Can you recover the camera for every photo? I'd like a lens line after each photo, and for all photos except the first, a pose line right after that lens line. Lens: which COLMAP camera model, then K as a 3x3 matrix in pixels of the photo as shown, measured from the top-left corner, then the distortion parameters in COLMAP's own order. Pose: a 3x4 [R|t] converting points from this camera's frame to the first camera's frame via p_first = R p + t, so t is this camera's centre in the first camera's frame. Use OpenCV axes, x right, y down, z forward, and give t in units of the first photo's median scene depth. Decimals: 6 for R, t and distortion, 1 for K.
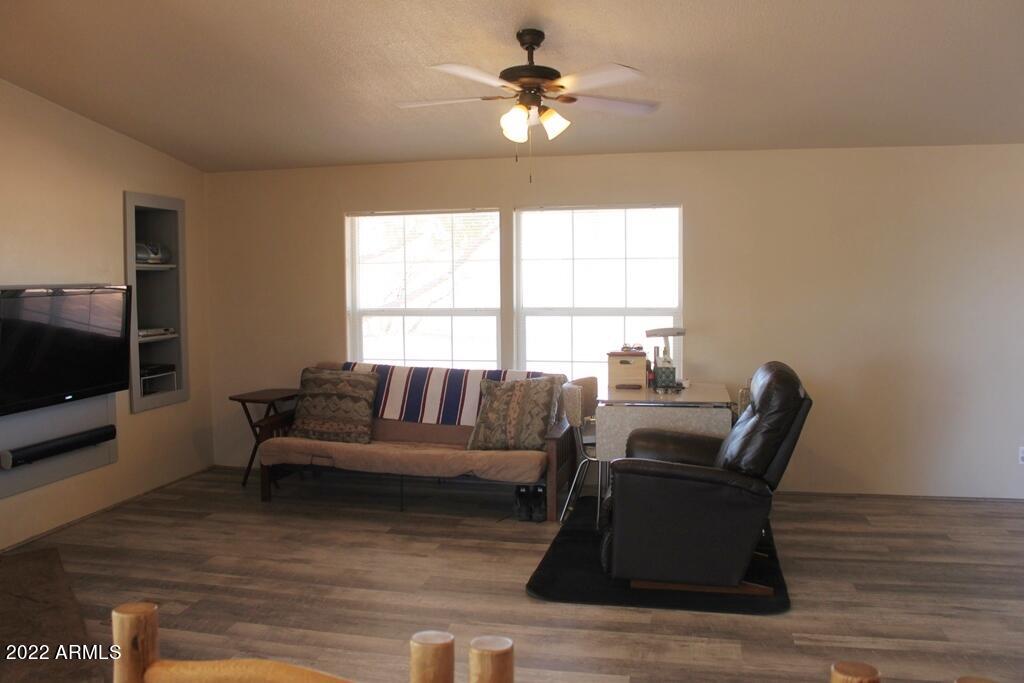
lens RADIAL K [[849.7, 0, 512.0], [0, 849.7, 341.5], [0, 0, 1]] dist [-0.150231, 0.125784]
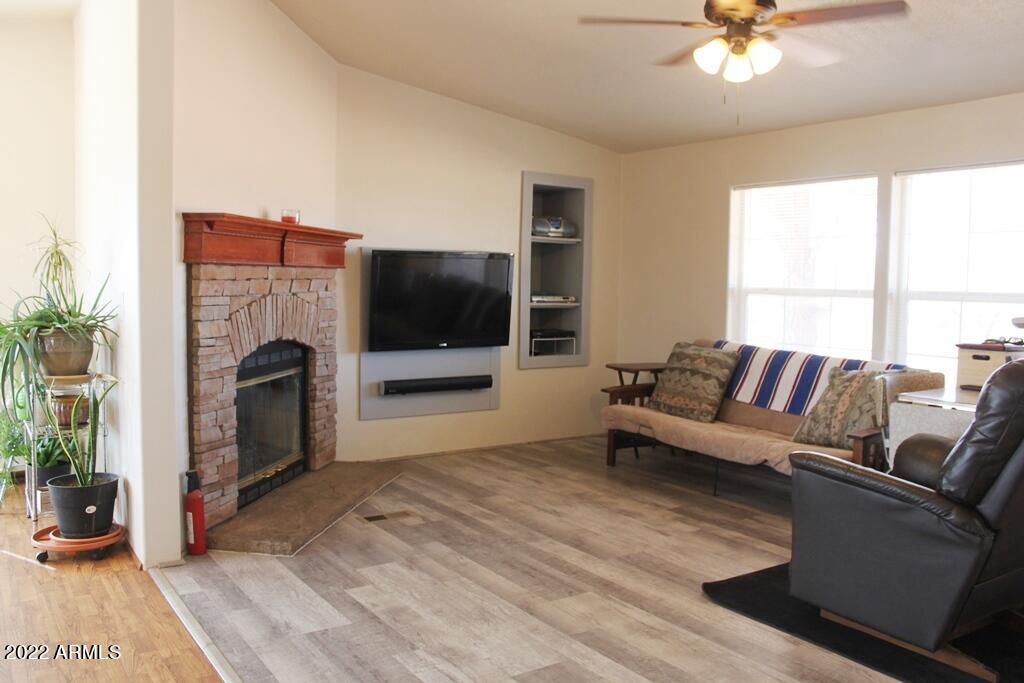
lens RADIAL K [[849.7, 0, 512.0], [0, 849.7, 341.5], [0, 0, 1]] dist [-0.150231, 0.125784]
pose [[0.734125, 0.071374, -0.675252, 0.319720], [-0.075818, 0.996858, 0.022939, 0.024801], [0.674768, 0.034356, 0.737230, 0.147691]]
